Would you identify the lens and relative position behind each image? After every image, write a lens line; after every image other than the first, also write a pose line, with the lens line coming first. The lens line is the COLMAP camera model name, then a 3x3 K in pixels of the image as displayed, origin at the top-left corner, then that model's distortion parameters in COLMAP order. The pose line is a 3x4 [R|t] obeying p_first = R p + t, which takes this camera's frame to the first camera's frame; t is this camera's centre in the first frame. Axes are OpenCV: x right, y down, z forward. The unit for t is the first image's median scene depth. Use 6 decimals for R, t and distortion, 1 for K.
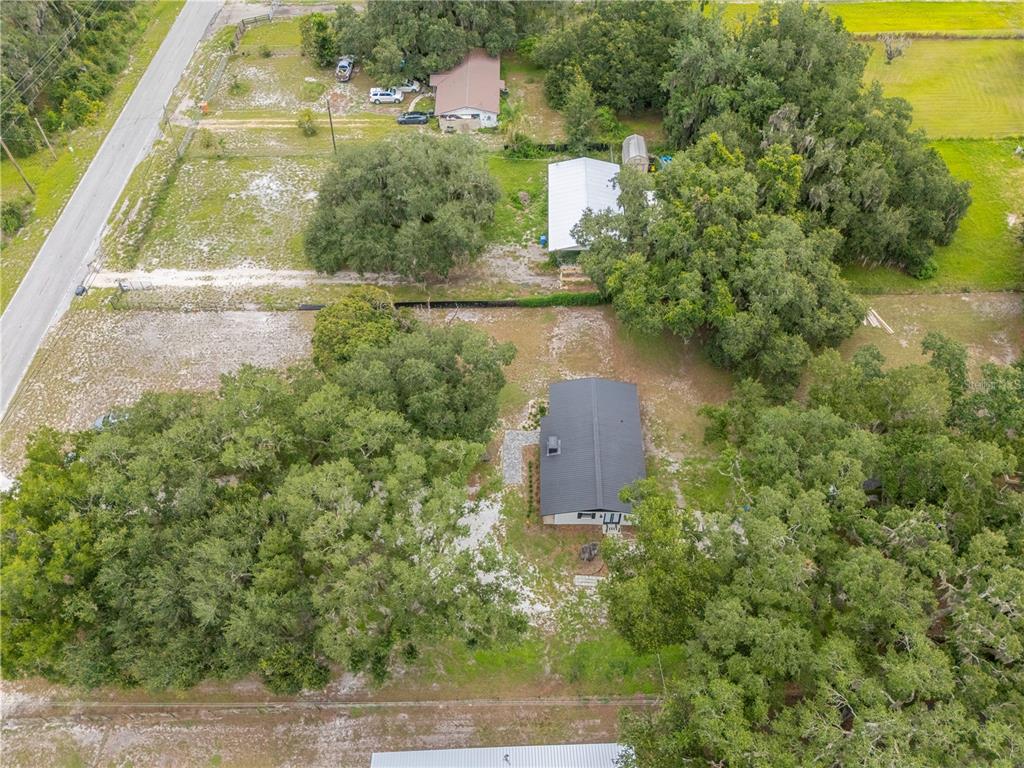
lens RADIAL K [[752.4, 0, 512.0], [0, 752.4, 384.0], [0, 0, 1]] dist [0.090588, -0.080881]
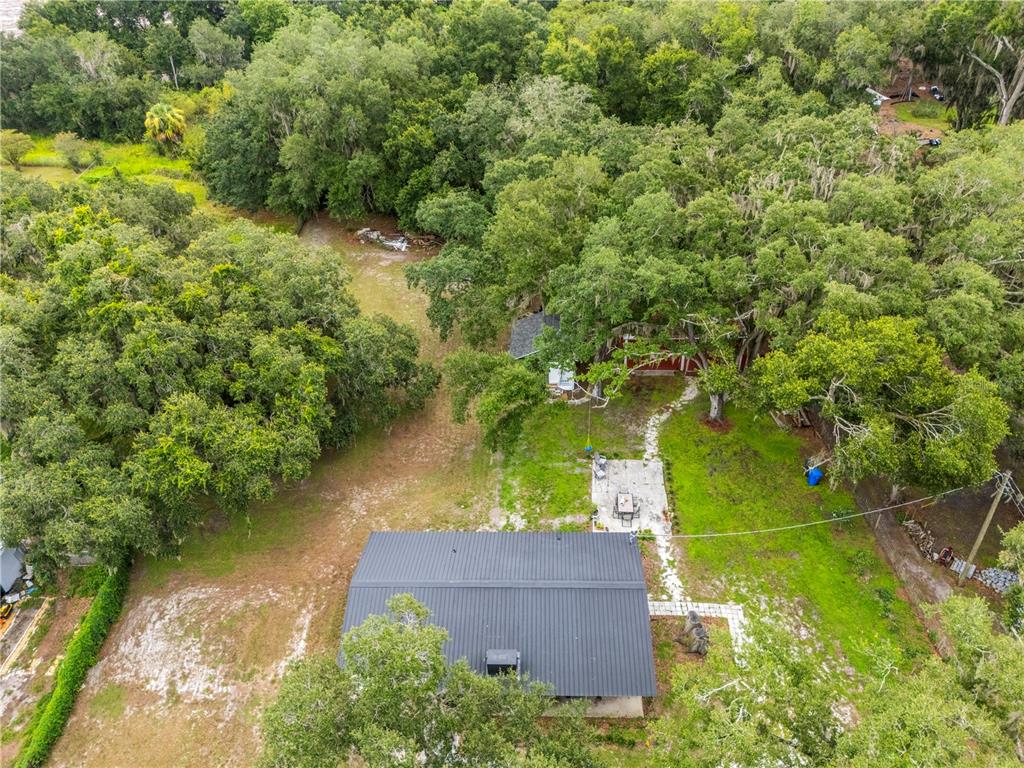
lens RADIAL K [[752.4, 0, 512.0], [0, 752.4, 384.0], [0, 0, 1]] dist [0.090588, -0.080881]
pose [[0.014578, -0.588343, 0.808480, -0.201233], [0.796837, 0.495276, 0.346053, -0.146991], [-0.604019, 0.639182, 0.476034, 0.521537]]
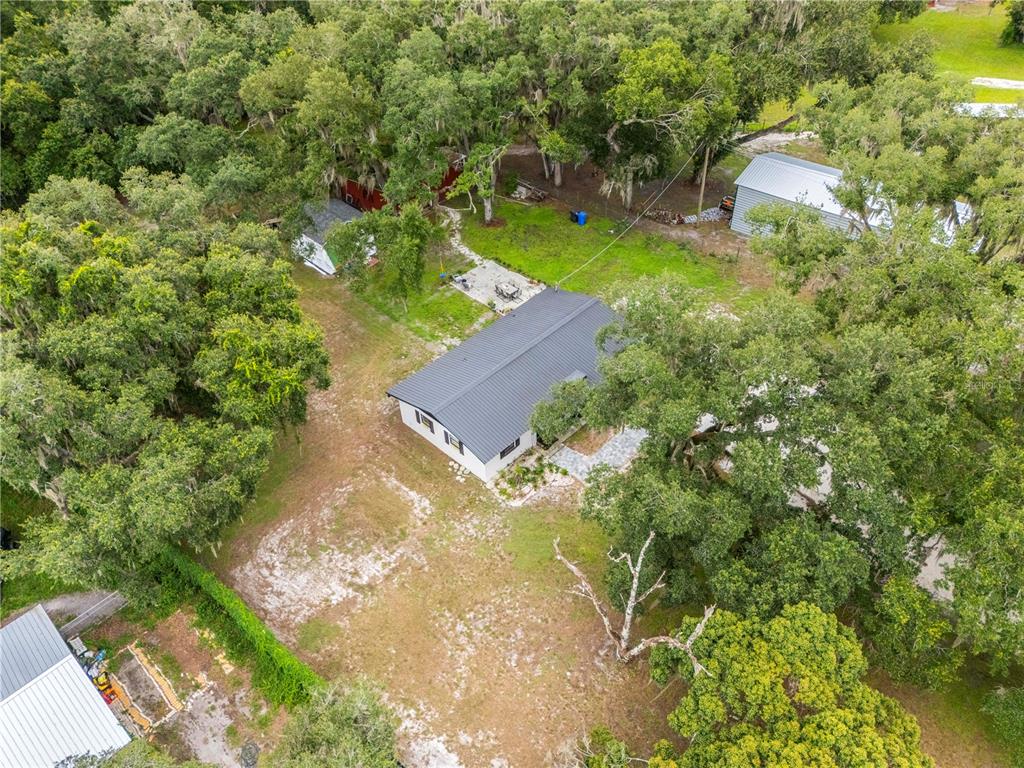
lens RADIAL K [[752.4, 0, 512.0], [0, 752.4, 384.0], [0, 0, 1]] dist [0.090588, -0.080881]
pose [[-0.739050, -0.420902, 0.525971, -0.201910], [0.546212, 0.082571, 0.833567, -0.398779], [-0.394280, 0.903340, 0.168878, 0.747230]]
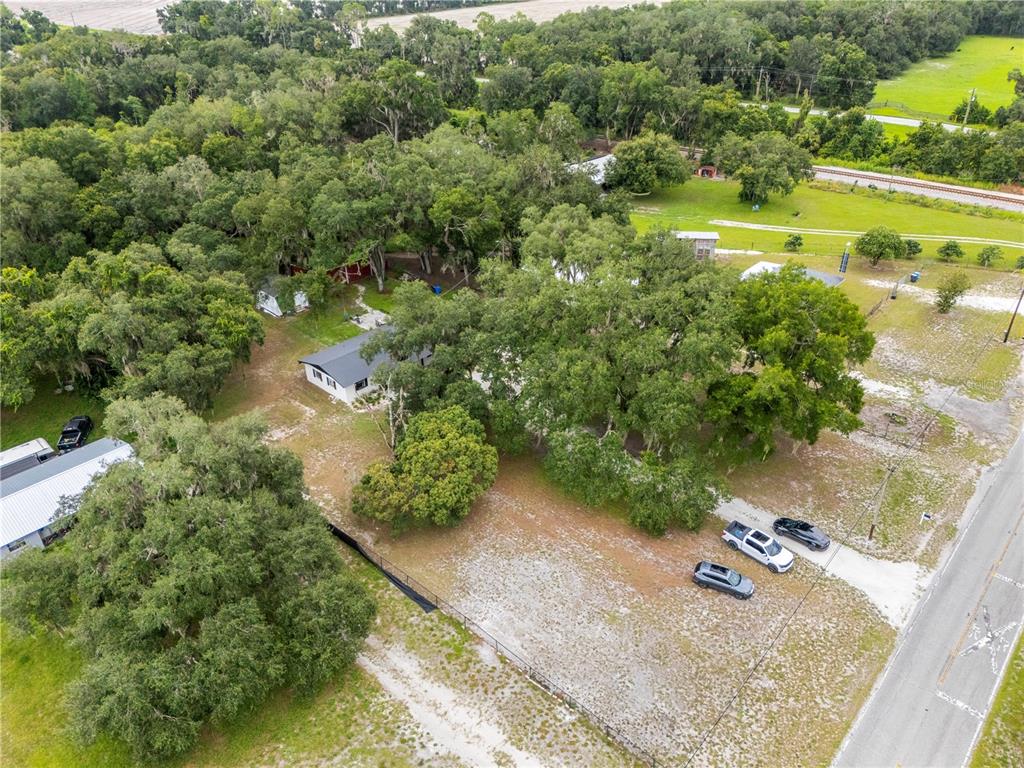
lens RADIAL K [[752.4, 0, 512.0], [0, 752.4, 384.0], [0, 0, 1]] dist [0.090588, -0.080881]
pose [[-0.744915, -0.321213, 0.584742, -0.653157], [0.530685, 0.245883, 0.811120, -0.647218], [-0.404321, 0.914529, -0.012699, 0.805817]]
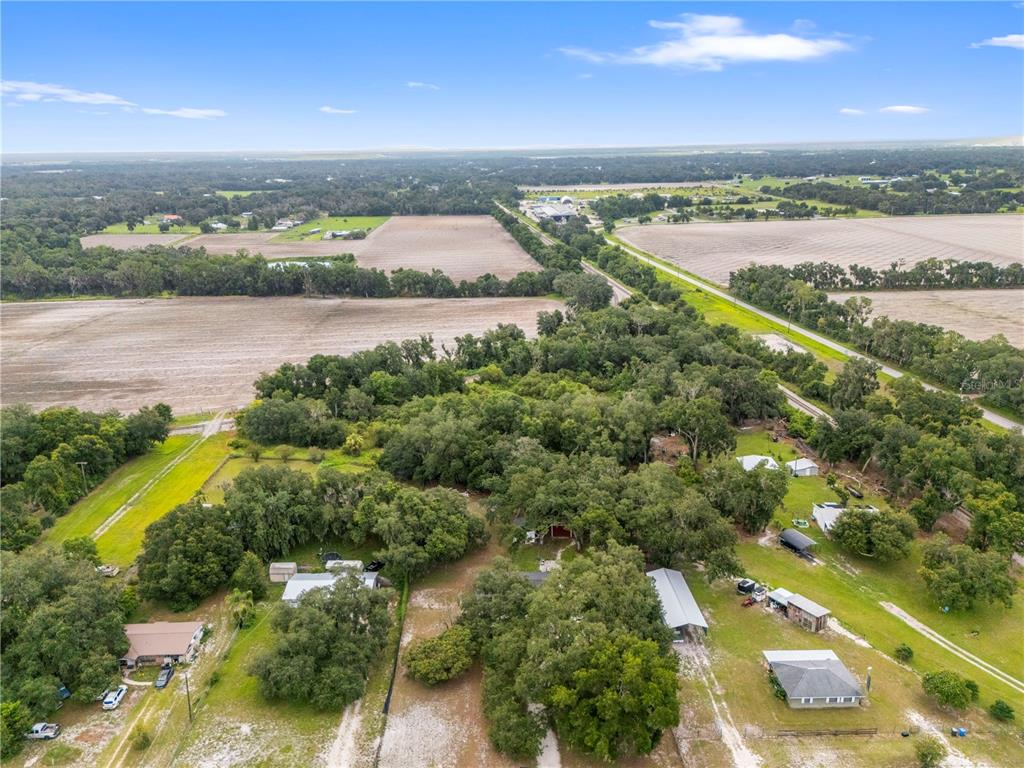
lens RADIAL K [[752.4, 0, 512.0], [0, 752.4, 384.0], [0, 0, 1]] dist [0.090588, -0.080881]
pose [[-0.017121, -0.286565, 0.957908, -1.448377], [0.780568, 0.594881, 0.191914, -0.545878], [-0.624837, 0.750998, 0.213499, 0.108975]]
